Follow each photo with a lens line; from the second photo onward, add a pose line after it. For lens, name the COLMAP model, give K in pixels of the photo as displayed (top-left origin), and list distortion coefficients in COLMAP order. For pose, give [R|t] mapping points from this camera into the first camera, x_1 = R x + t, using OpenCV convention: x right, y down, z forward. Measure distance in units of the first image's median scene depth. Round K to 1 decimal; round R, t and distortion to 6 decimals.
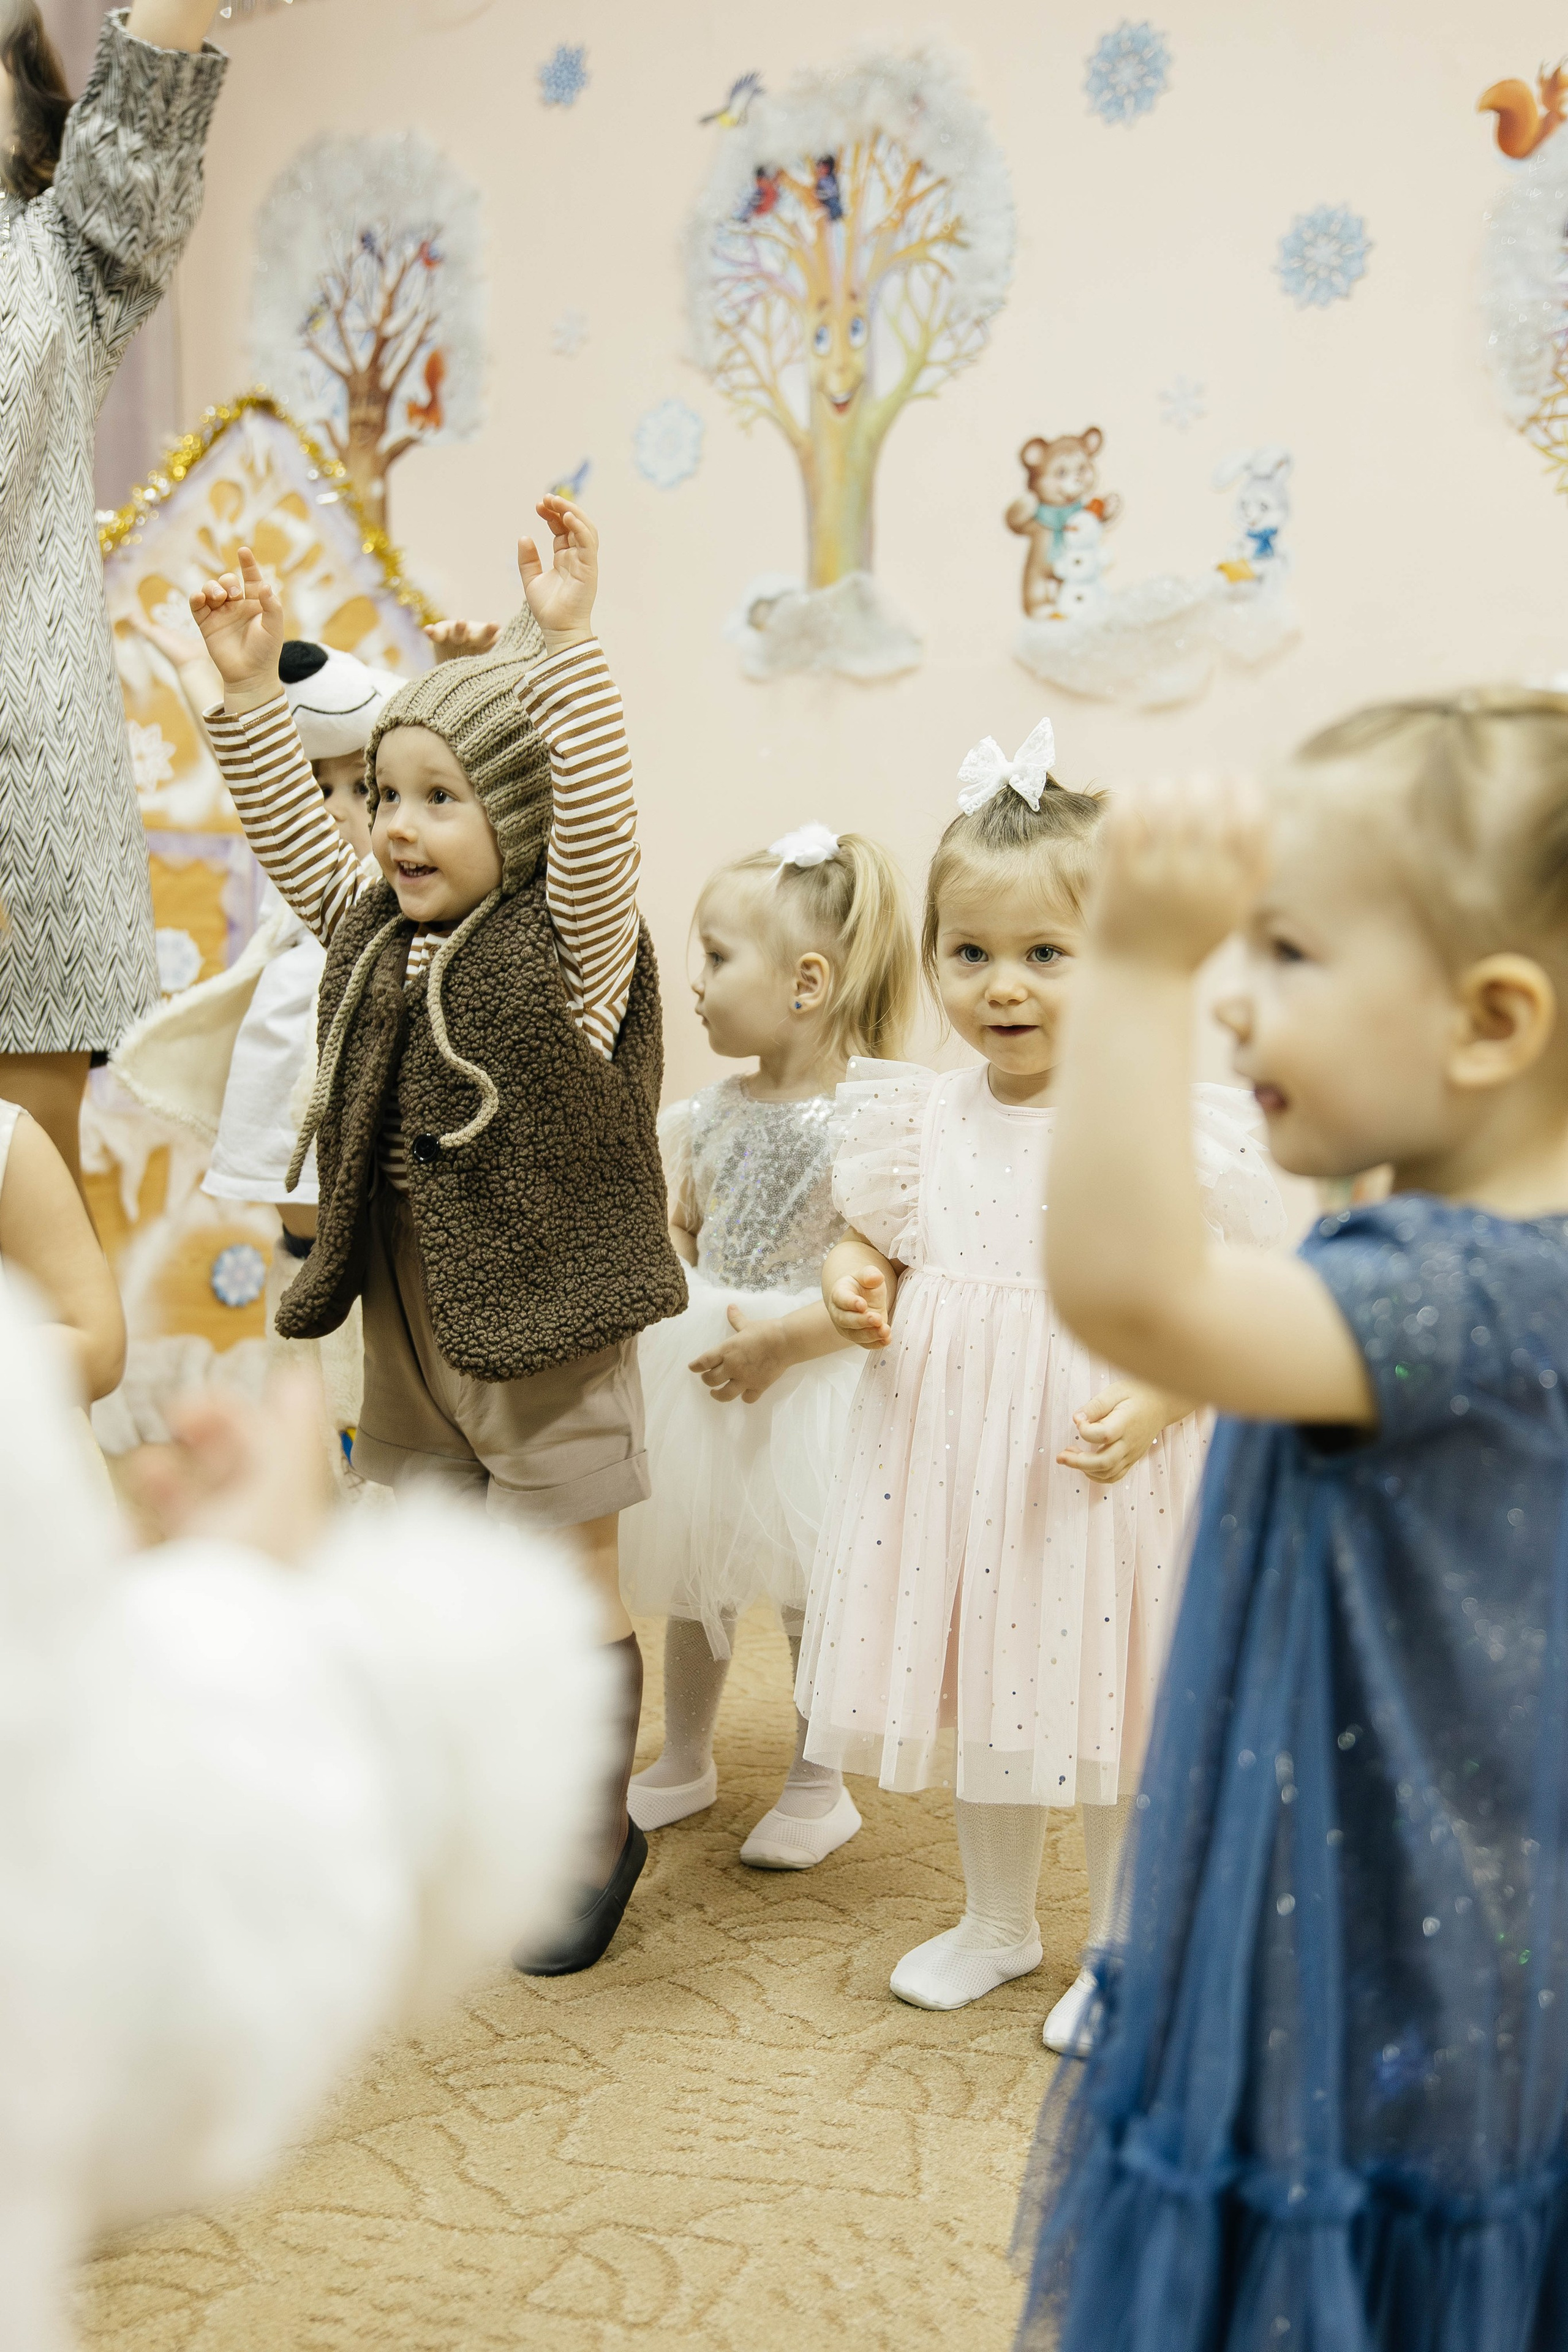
lens RADIAL K [[2180.6, 0, 787.4], [0, 2180.6, 1167.7], [0, 0, 1]] dist [0.002091, 0.000000]
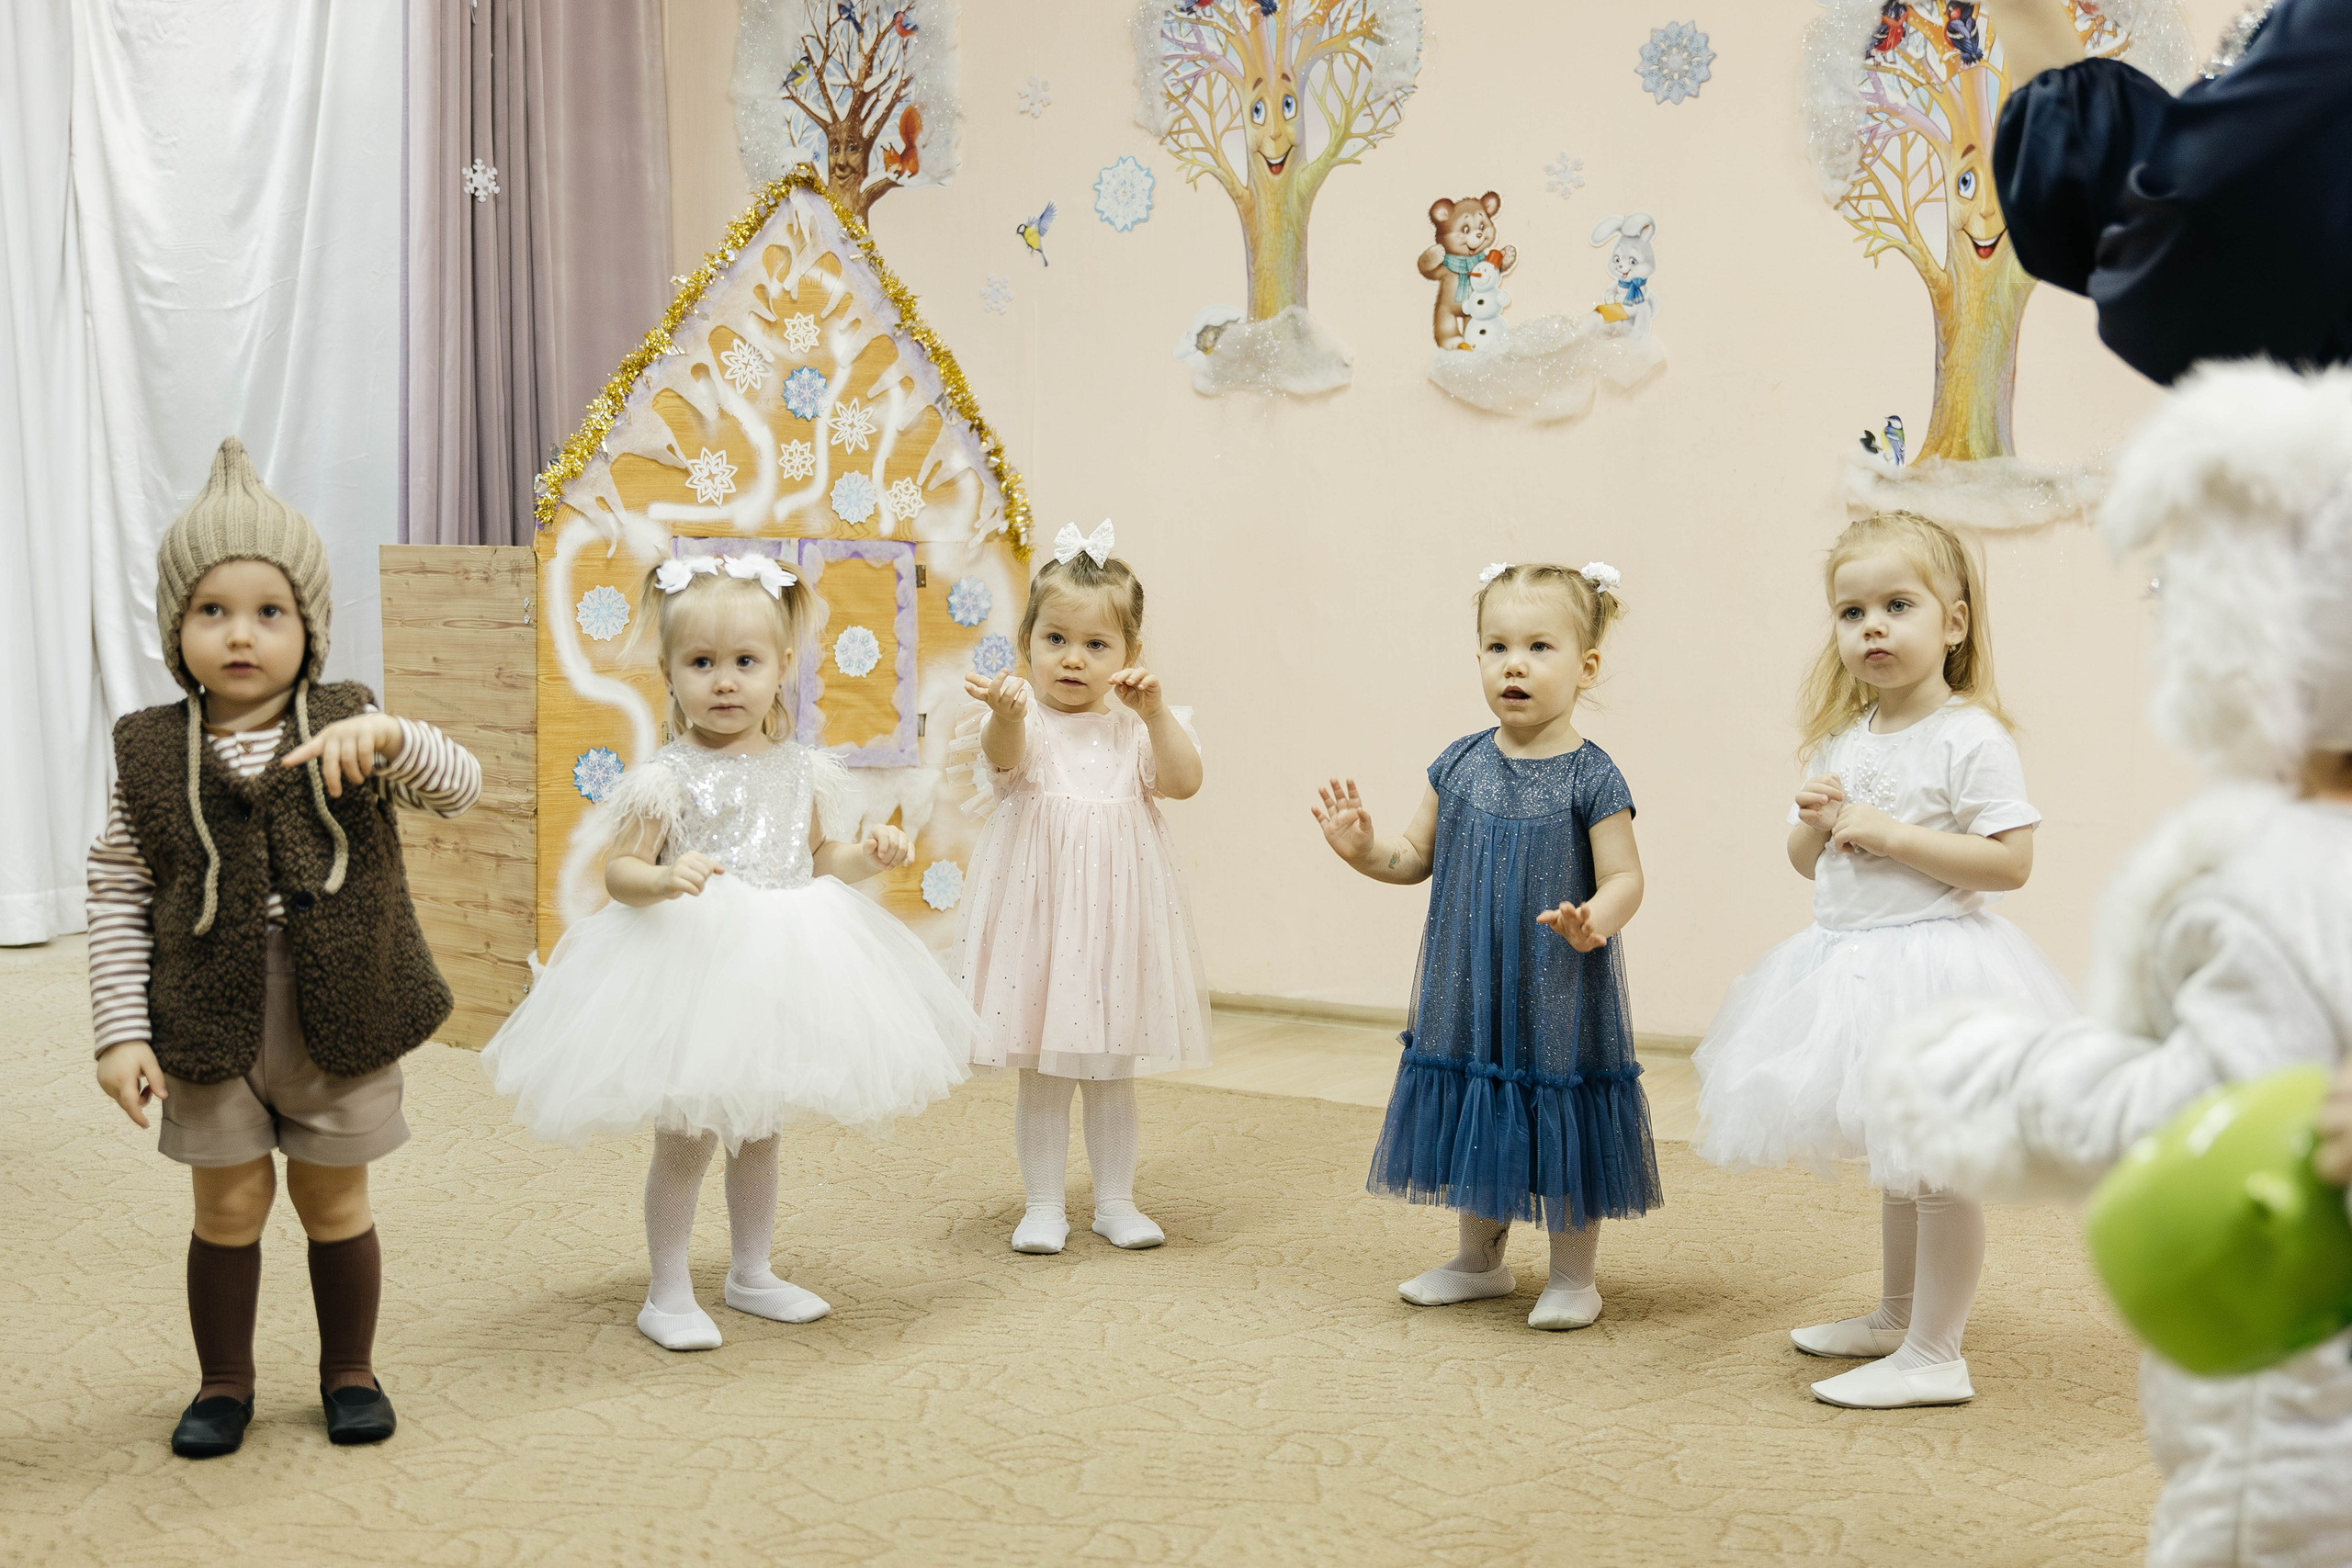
lens RADIAL K [[2525.7, 0, 1161.1], [0, 2525.7, 768.0], [0, 0, 1]] dist [-0.032586, 0.000000]
pose [[0.998971, -0.018863, 0.041245, -0.106263], [0.019769, 0.999570, -0.021666, 0.007116], [-0.040819, 0.022459, 0.998914, -0.382703]]
